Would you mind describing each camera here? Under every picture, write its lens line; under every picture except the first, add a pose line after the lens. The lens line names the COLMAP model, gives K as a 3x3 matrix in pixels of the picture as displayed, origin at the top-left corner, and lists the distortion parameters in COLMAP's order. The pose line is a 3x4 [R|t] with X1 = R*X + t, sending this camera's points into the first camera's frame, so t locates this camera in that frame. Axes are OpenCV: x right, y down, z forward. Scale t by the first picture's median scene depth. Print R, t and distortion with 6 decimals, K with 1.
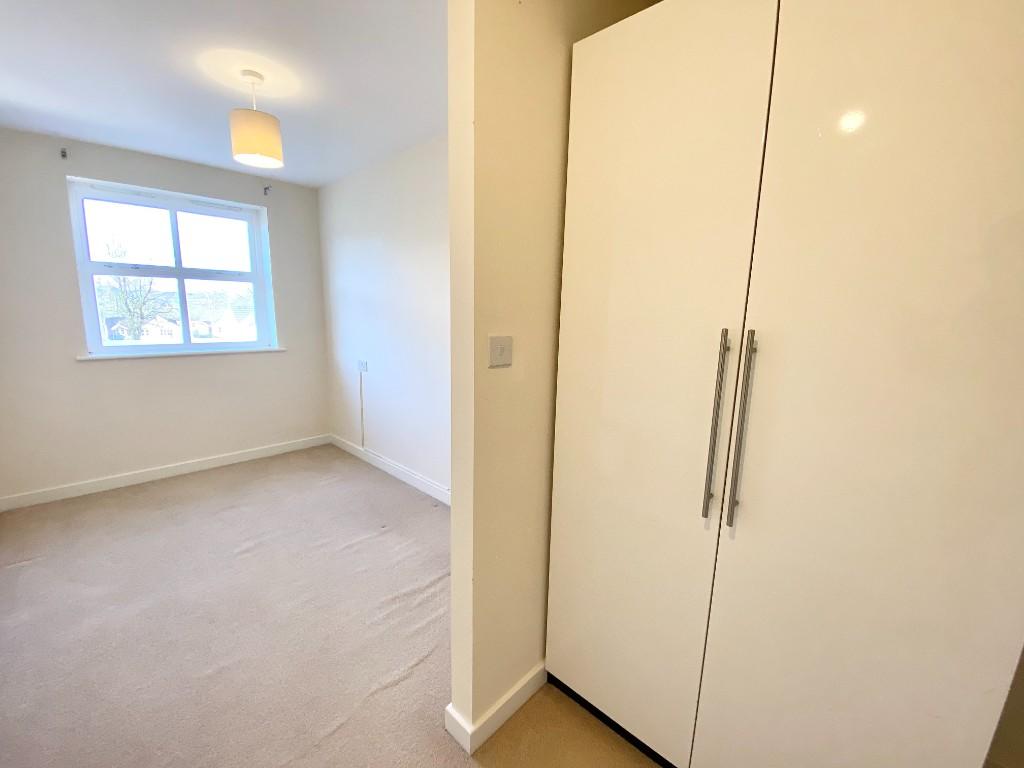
lens RADIAL K [[424.0, 0, 505.6], [0, 424.0, 383.6], [0, 0, 1]] dist [0.018413, -0.016831]
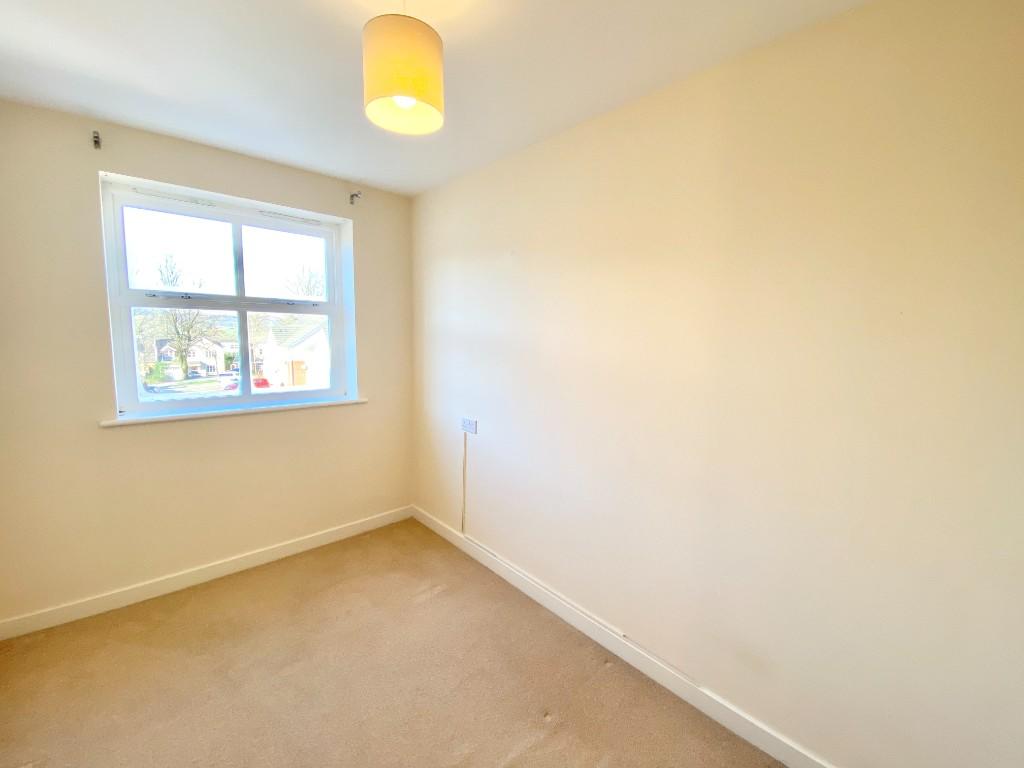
lens RADIAL K [[424.0, 0, 505.6], [0, 424.0, 383.6], [0, 0, 1]] dist [0.018413, -0.016831]
pose [[0.997893, 0.010410, -0.064033, -0.221147], [-0.013691, 0.998604, -0.051013, -0.077529], [0.063412, 0.051782, 0.996643, 0.252152]]
